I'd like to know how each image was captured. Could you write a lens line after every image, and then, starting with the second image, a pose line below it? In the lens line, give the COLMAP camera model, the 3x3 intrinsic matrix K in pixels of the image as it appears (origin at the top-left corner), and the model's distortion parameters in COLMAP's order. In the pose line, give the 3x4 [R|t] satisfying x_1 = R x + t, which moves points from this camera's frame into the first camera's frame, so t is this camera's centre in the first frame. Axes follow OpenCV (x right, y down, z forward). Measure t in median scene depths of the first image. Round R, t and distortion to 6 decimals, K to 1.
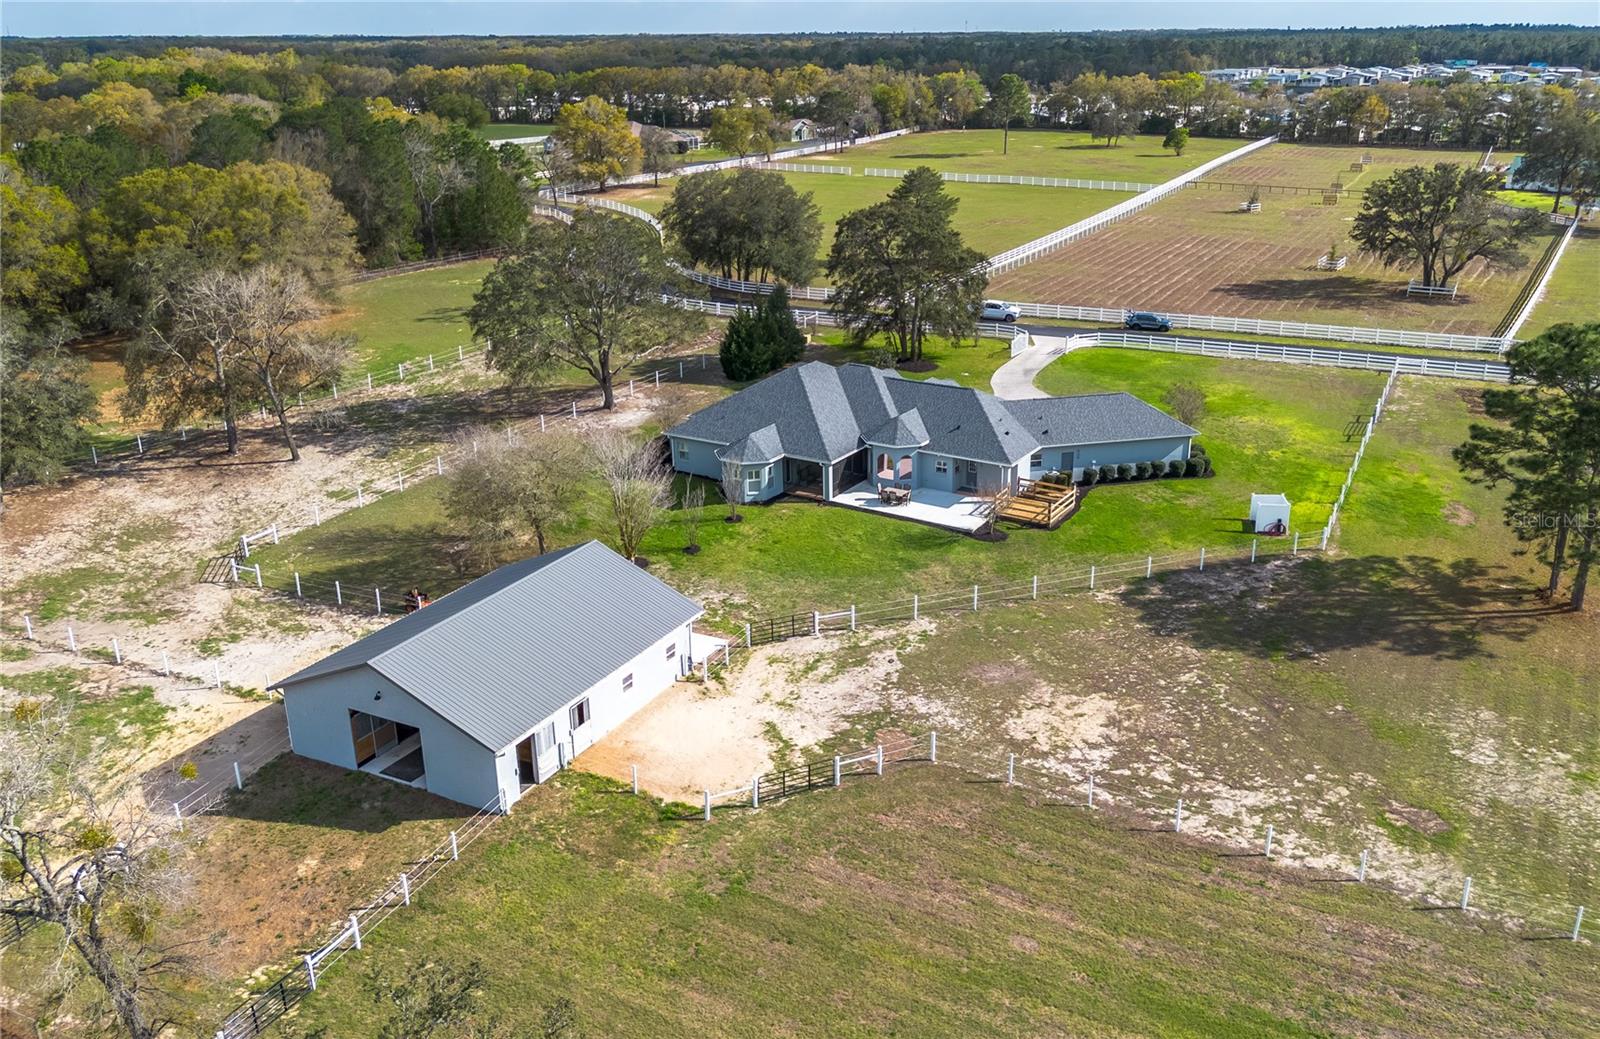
lens RADIAL K [[1297.1, 0, 836.9], [0, 1297.1, 518.6], [0, 0, 1]] dist [0.100925, -0.200586]
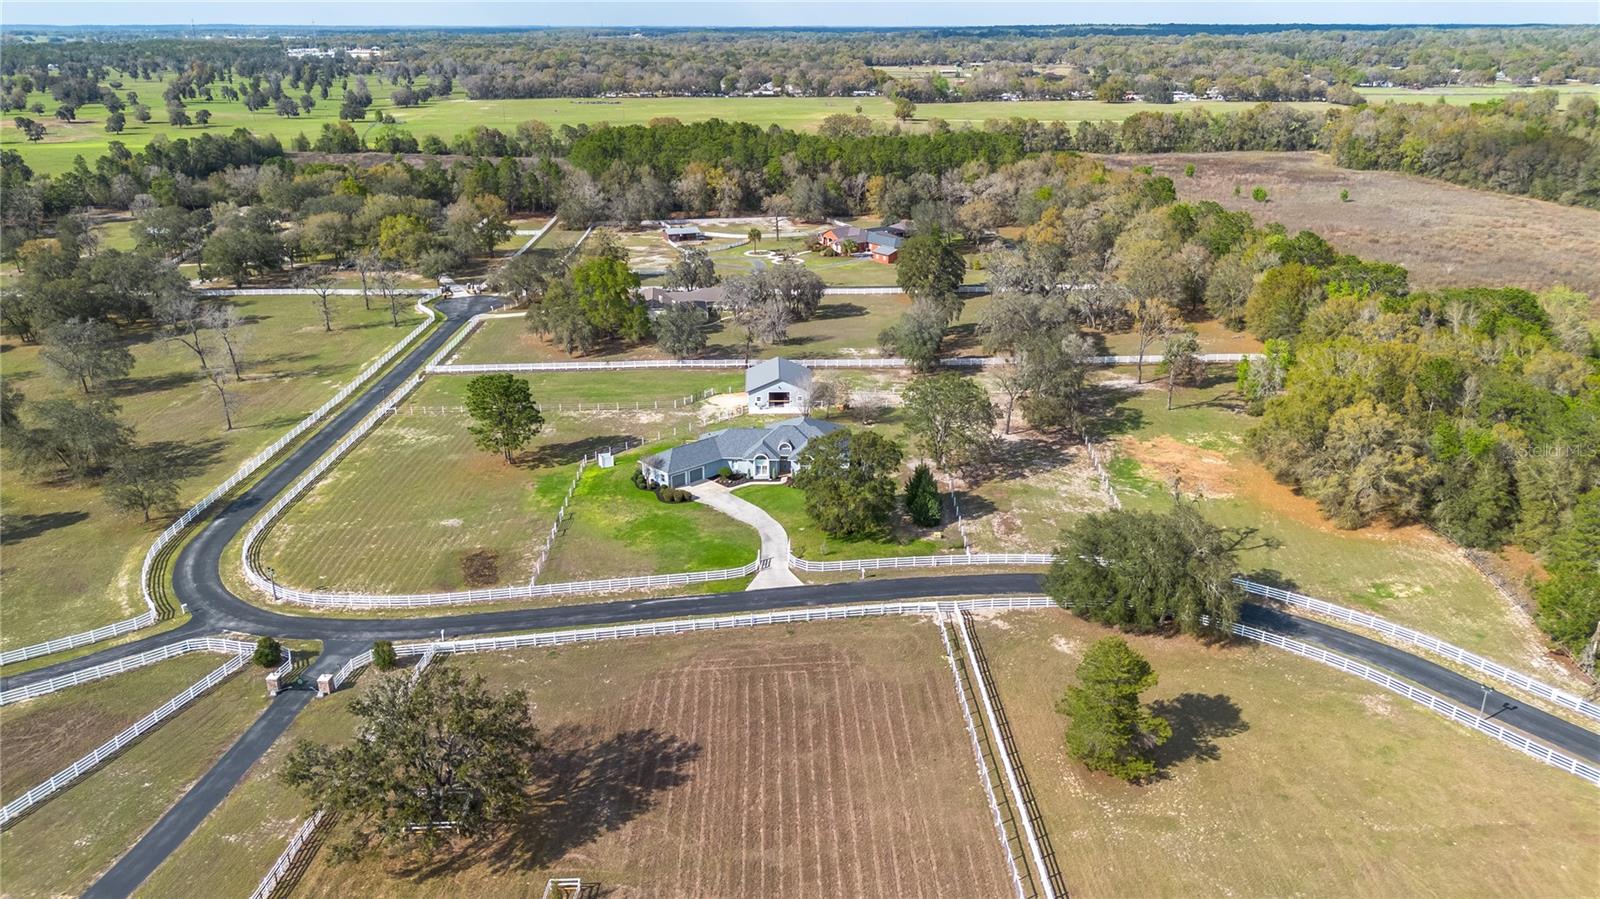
lens RADIAL K [[1170.0, 0, 800.0], [0, 1170.0, 449.5], [0, 0, 1]] dist [0.005870, -0.006198]
pose [[-0.879949, 0.170544, -0.443402, 0.973674], [-0.158938, 0.773875, 0.613072, -1.440317], [0.447693, 0.609945, -0.653864, 2.557707]]
